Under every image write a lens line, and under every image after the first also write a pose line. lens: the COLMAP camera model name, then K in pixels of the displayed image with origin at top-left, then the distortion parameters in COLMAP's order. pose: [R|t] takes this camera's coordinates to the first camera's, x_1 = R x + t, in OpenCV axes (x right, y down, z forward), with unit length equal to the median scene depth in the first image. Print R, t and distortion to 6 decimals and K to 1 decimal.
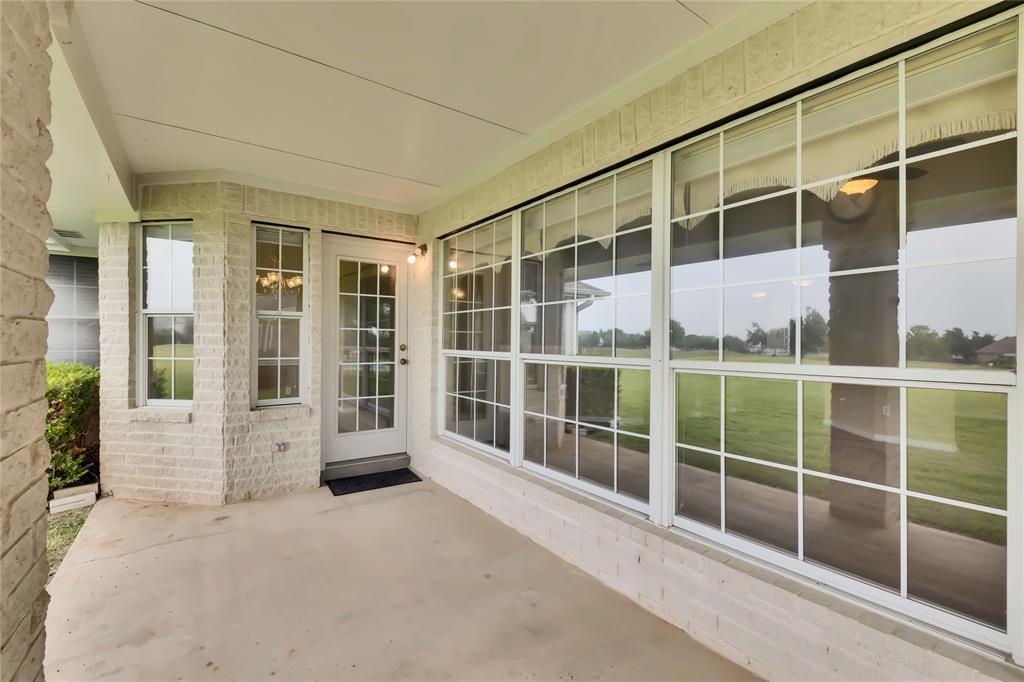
lens RADIAL K [[428.9, 0, 506.8], [0, 428.9, 341.2], [0, 0, 1]] dist [-0.002498, 0.000013]
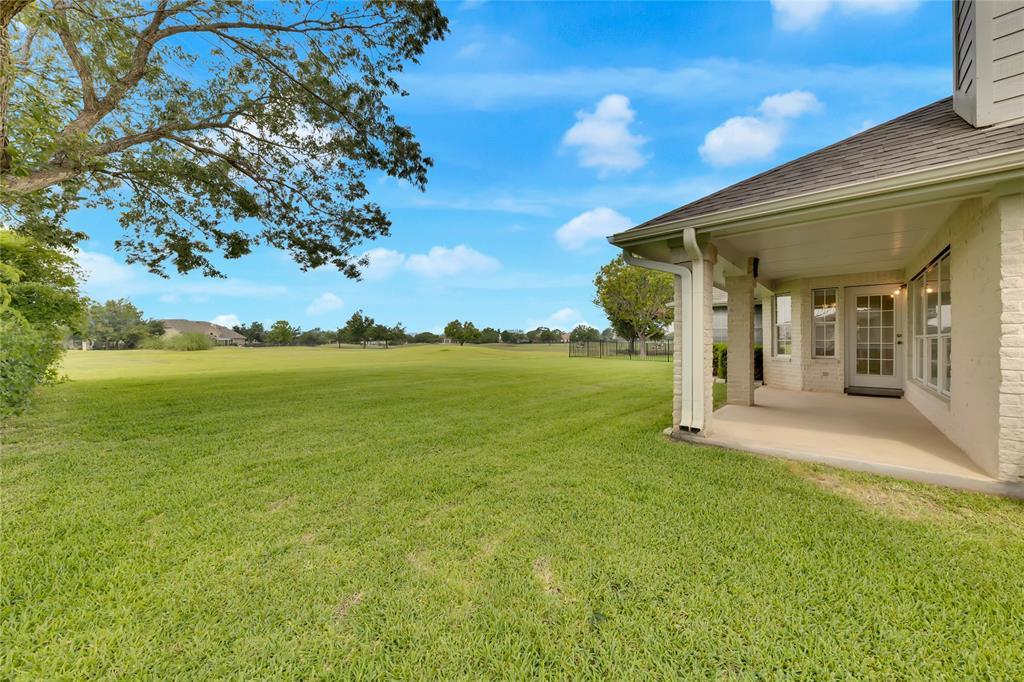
lens RADIAL K [[375.8, 0, 509.4], [0, 375.8, 341.0], [0, 0, 1]] dist [0.002699, 0.000168]
pose [[0.225107, -0.005991, -0.974316, 1.240248], [0.004573, 0.999977, -0.005093, 0.048229], [0.974323, -0.003310, 0.225129, -1.347451]]
